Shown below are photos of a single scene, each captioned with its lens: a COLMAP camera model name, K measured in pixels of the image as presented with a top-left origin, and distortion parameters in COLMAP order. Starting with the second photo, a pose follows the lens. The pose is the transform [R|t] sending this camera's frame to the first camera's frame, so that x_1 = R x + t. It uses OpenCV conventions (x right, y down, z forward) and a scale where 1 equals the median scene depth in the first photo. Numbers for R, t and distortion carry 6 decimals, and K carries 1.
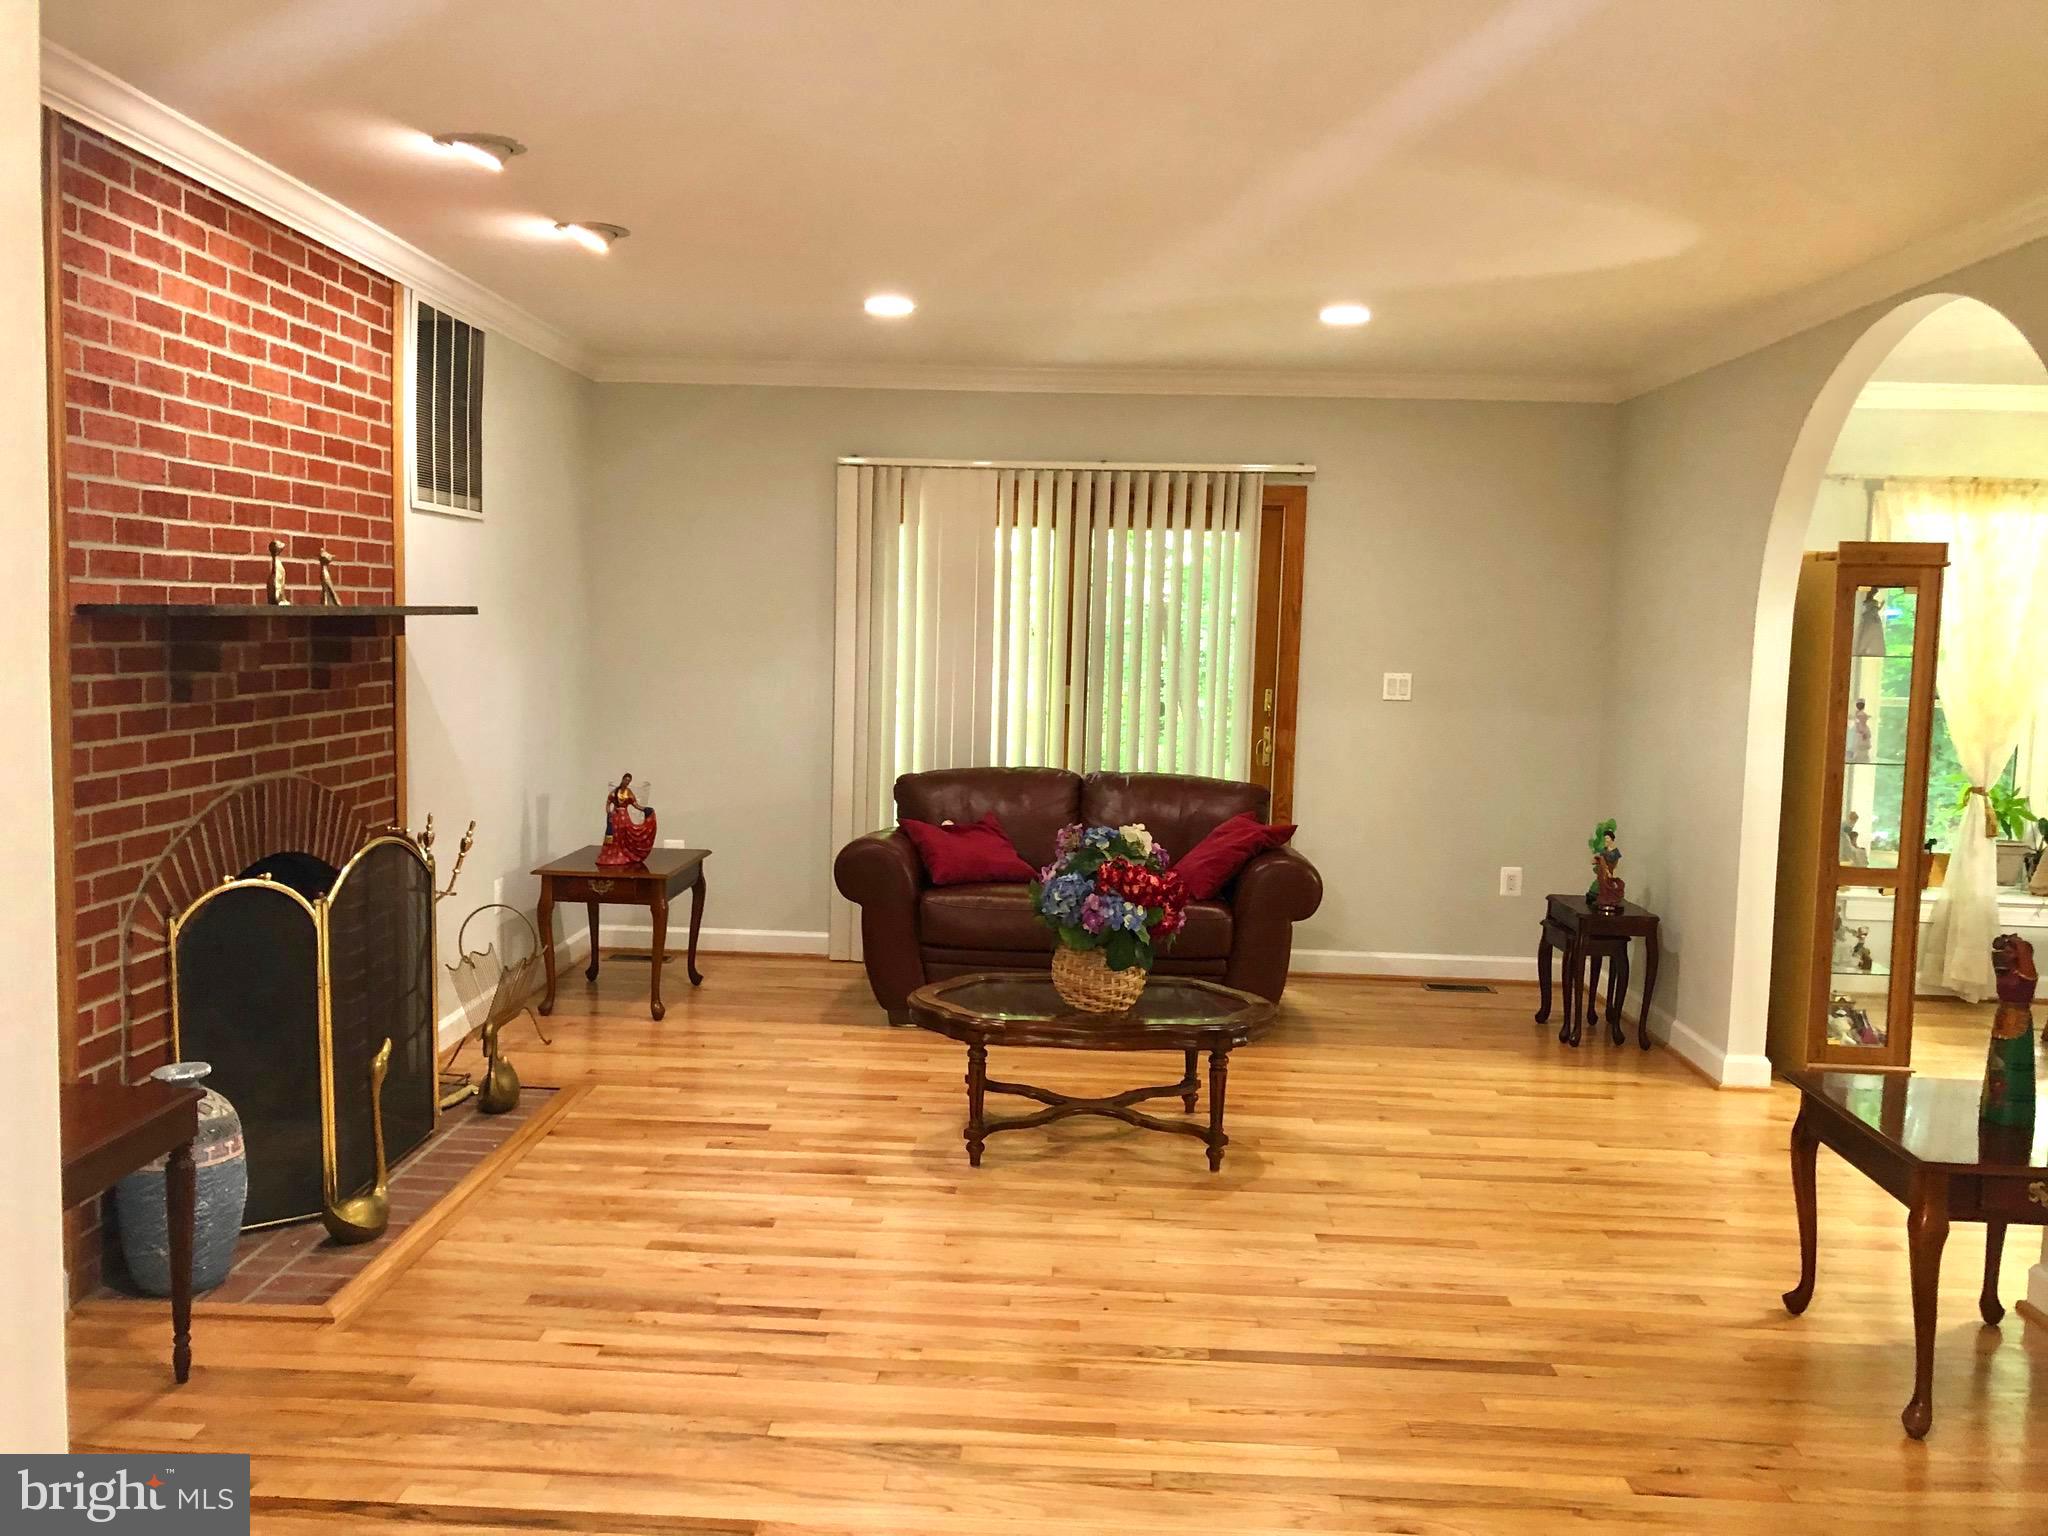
lens RADIAL K [[1786.1, 0, 1024.0], [0, 1786.1, 768.0], [0, 0, 1]] dist [0.154551, -0.480727]
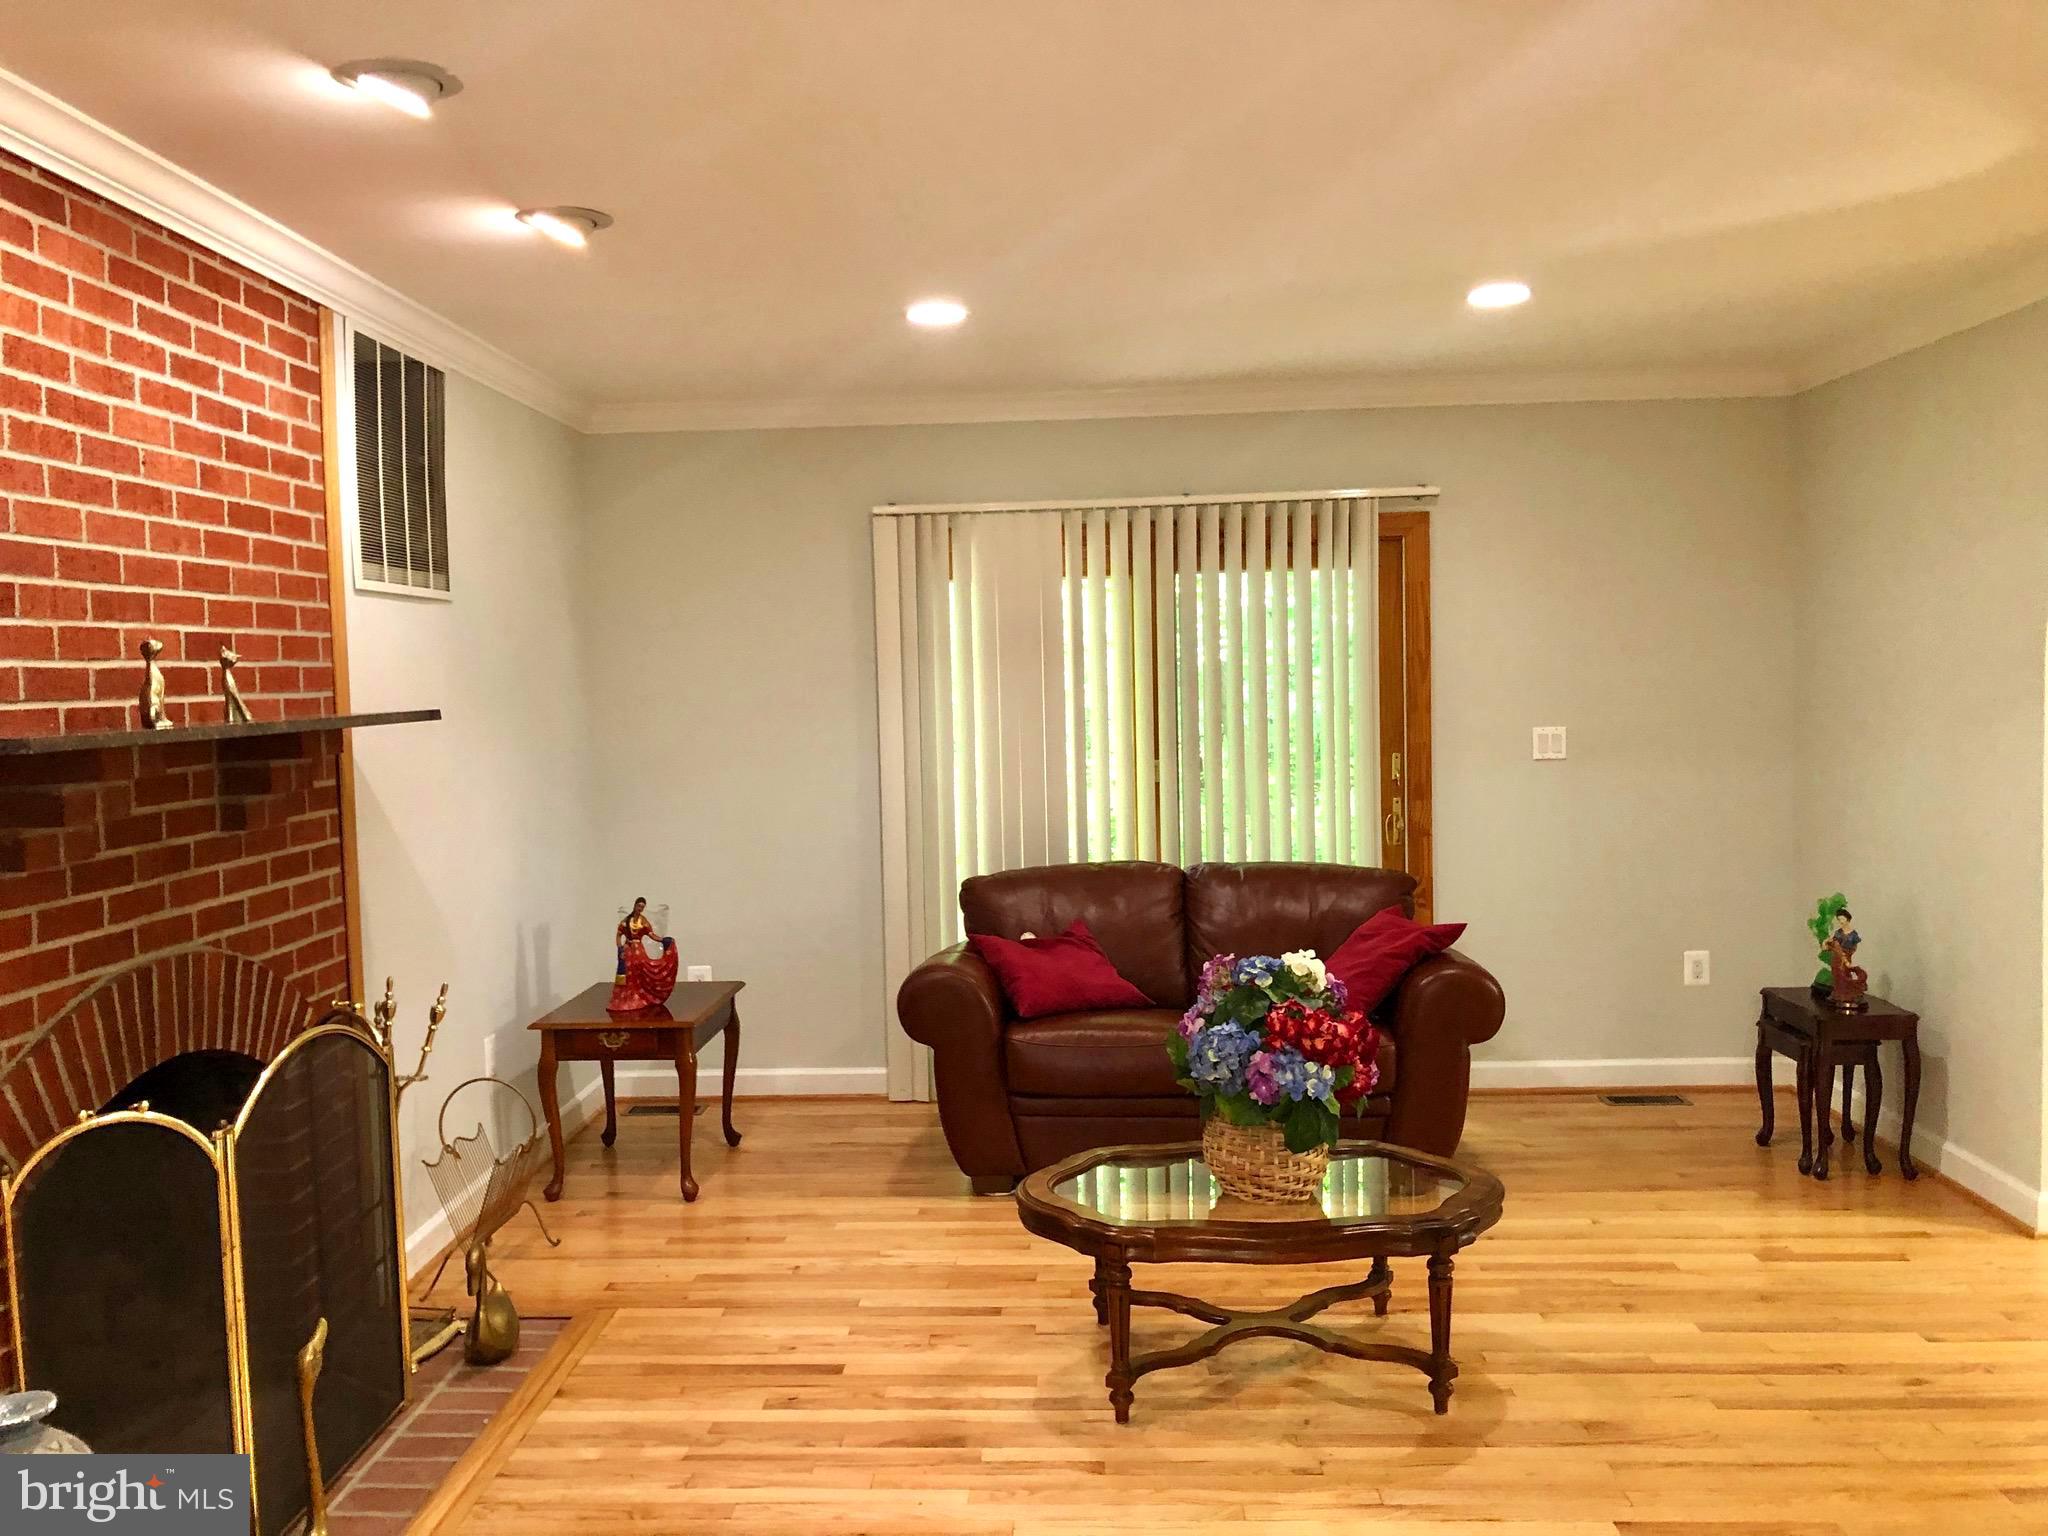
lens RADIAL K [[1709.5, 0, 1012.3], [0, 1709.5, 756.0], [0, 0, 1]] dist [0.057510, -0.114151]
pose [[0.998749, -0.049745, -0.005010, -0.052027], [0.049539, 0.998156, -0.035068, -0.030935], [0.006745, 0.034776, 0.999372, 0.257331]]
